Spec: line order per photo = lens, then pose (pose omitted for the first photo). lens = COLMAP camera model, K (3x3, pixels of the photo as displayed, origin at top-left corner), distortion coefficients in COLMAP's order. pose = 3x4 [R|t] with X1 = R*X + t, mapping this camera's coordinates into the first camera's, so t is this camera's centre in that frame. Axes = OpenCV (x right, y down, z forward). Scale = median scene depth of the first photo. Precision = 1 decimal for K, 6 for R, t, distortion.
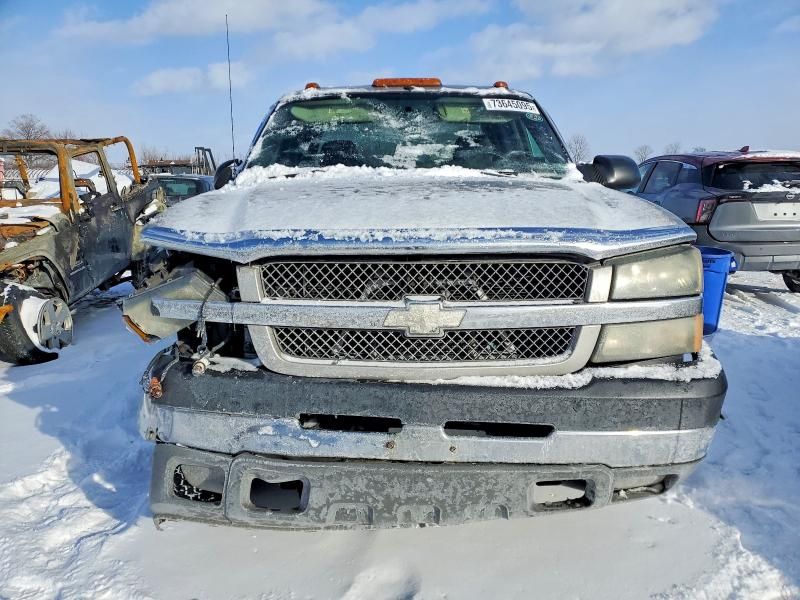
lens RADIAL K [[621.5, 0, 400.0], [0, 621.5, 300.0], [0, 0, 1]] dist [0.015877, 0.004008]
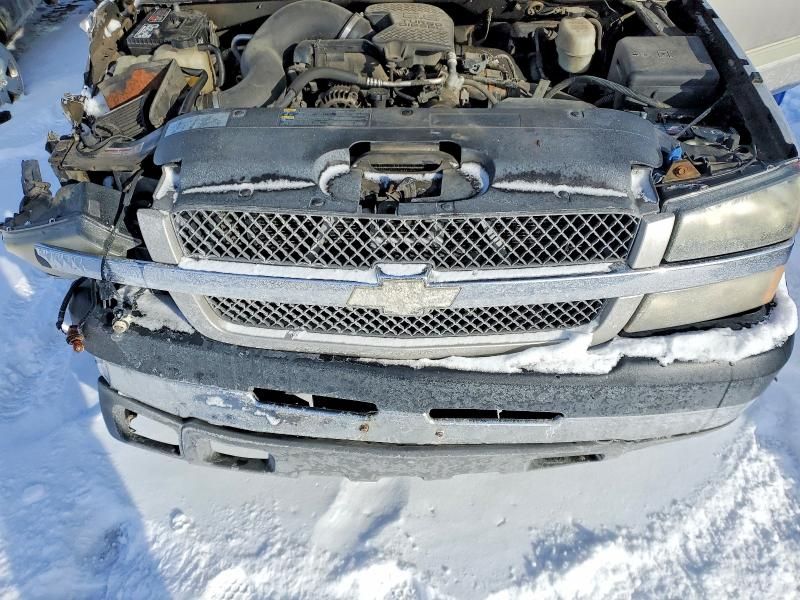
lens RADIAL K [[625.5, 0, 413.0], [0, 625.5, 296.9], [0, 0, 1]] dist [0.017902, 0.008723]
pose [[0.999859, 0.004512, -0.016153, 0.060844], [0.004007, 0.870950, 0.491355, -0.321842], [0.016286, -0.491350, 0.870810, 0.346962]]
